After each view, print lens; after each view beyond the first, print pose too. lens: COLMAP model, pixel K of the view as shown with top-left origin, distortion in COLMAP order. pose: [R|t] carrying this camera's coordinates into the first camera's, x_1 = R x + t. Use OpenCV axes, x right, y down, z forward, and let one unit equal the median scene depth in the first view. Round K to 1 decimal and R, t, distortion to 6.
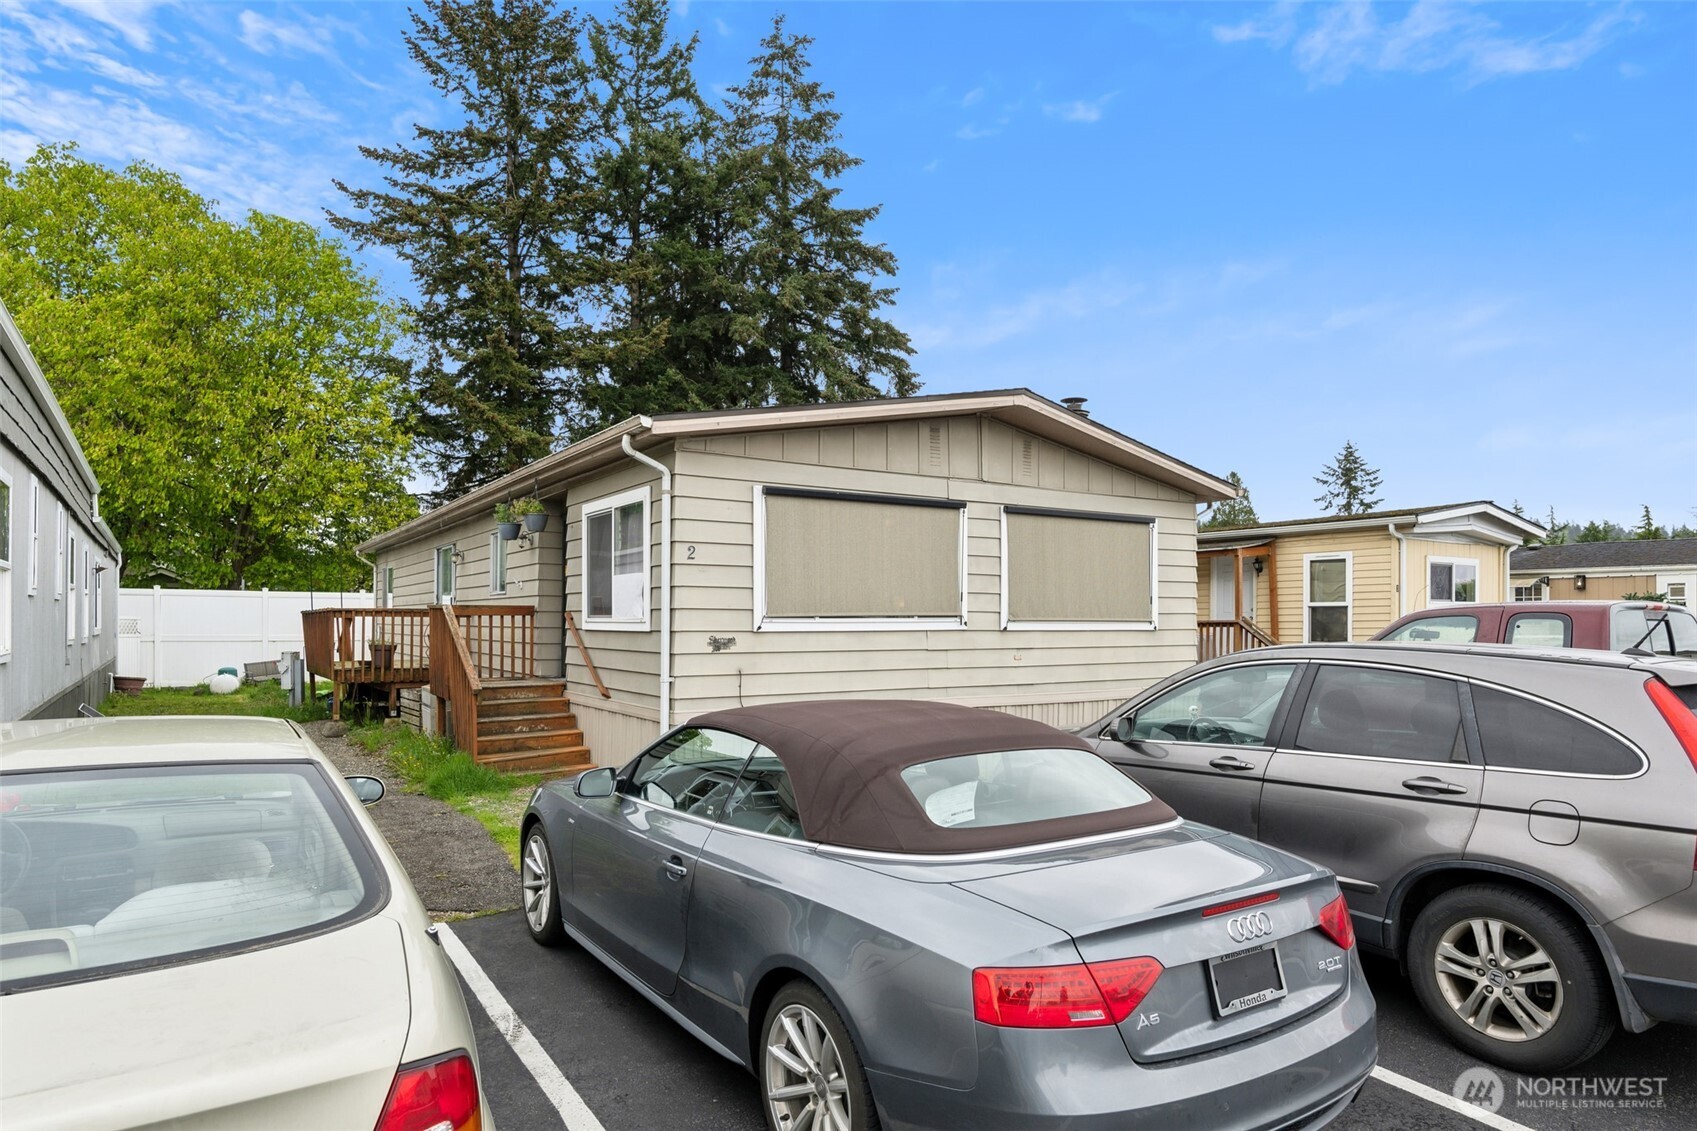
lens RADIAL K [[996.3, 0, 843.6], [0, 996.3, 613.5], [0, 0, 1]] dist [0.001444, 0.000847]
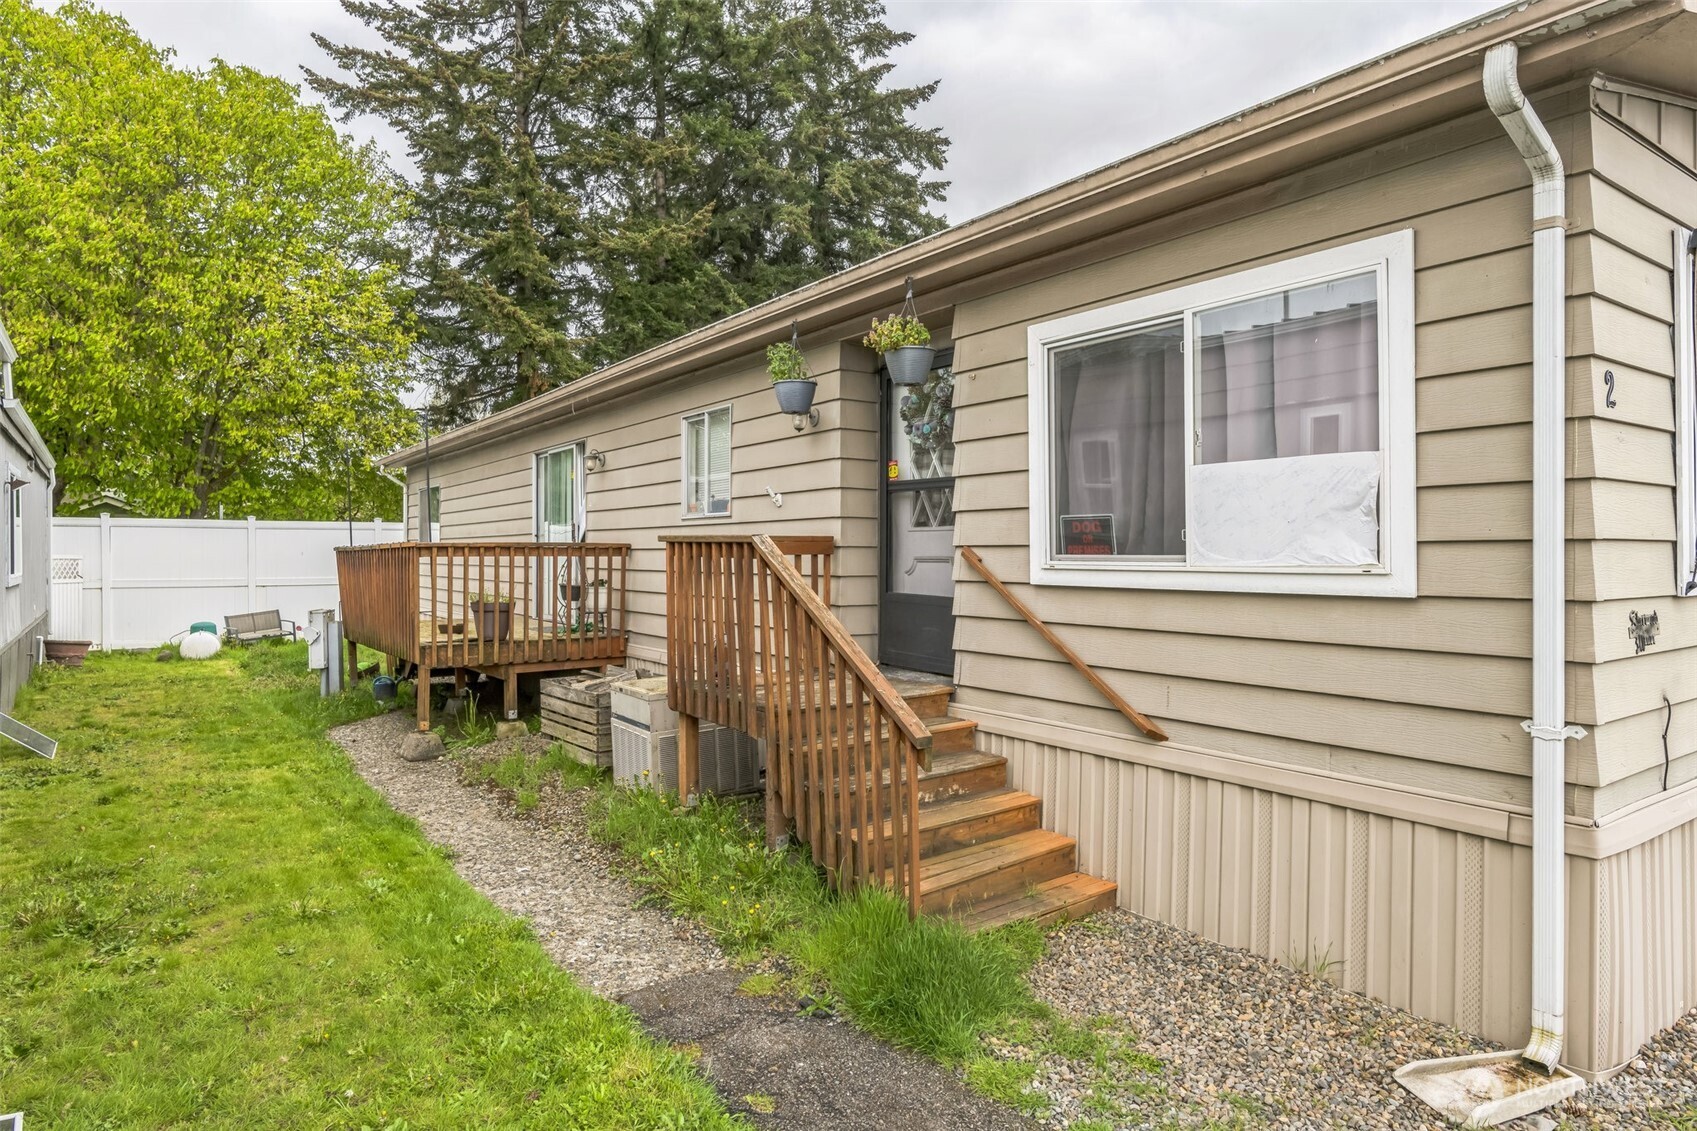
lens RADIAL K [[997.9, 0, 848.0], [0, 997.9, 547.7], [0, 0, 1]] dist [0.001262, 0.001531]
pose [[0.999174, -0.005570, 0.040262, -0.095208], [0.005430, 0.999979, 0.003601, -0.001004], [-0.040281, -0.003379, 0.999183, 0.134518]]
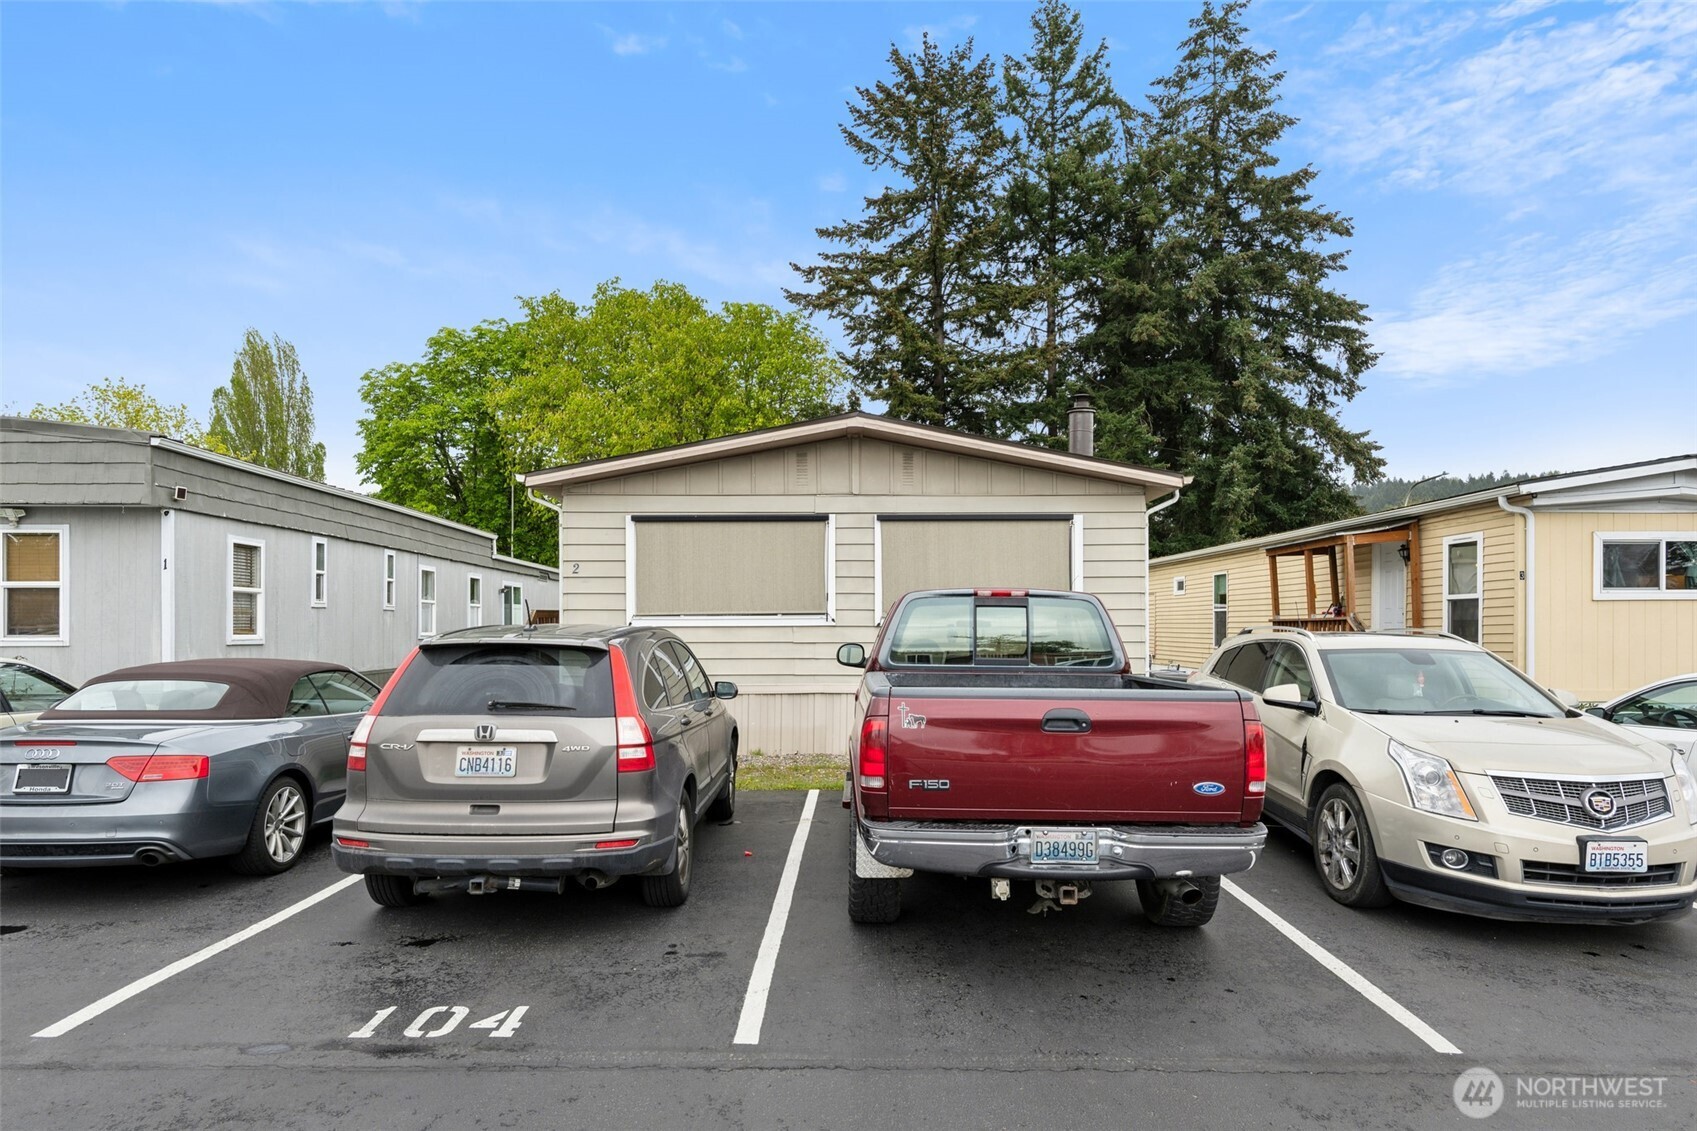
lens RADIAL K [[994.2, 0, 849.4], [0, 994.2, 631.1], [0, 0, 1]] dist [-0.001882, -0.000041]
pose [[0.843725, -0.001027, -0.536774, 0.197226], [0.006814, 0.999938, 0.008797, 0.003376], [0.536732, -0.011080, 0.843680, 0.011294]]
